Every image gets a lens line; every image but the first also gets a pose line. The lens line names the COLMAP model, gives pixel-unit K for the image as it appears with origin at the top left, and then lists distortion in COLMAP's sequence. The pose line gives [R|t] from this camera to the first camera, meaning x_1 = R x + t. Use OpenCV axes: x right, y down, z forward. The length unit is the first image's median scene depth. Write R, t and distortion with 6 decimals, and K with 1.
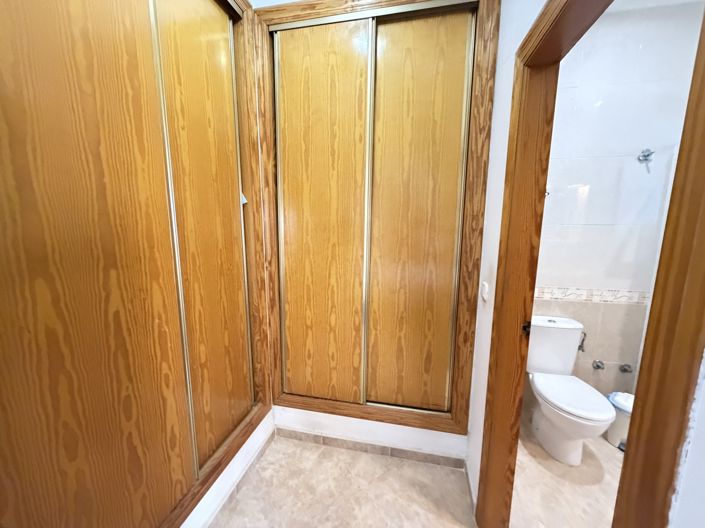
lens RADIAL K [[280.6, 0, 351.5], [0, 280.6, 263.0], [0, 0, 1]] dist [0.000955, -0.000151]
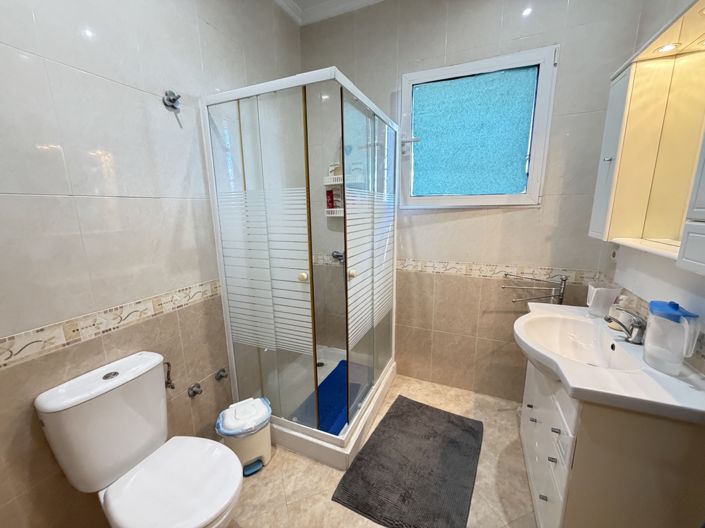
lens RADIAL K [[280.6, 0, 351.2], [0, 280.6, 263.9], [0, 0, 1]] dist [0.000955, -0.000151]
pose [[0.216599, -0.203461, 0.954824, 0.338012], [0.167744, 0.971253, 0.168909, -0.017278], [-0.961742, 0.123581, 0.244502, 0.390192]]
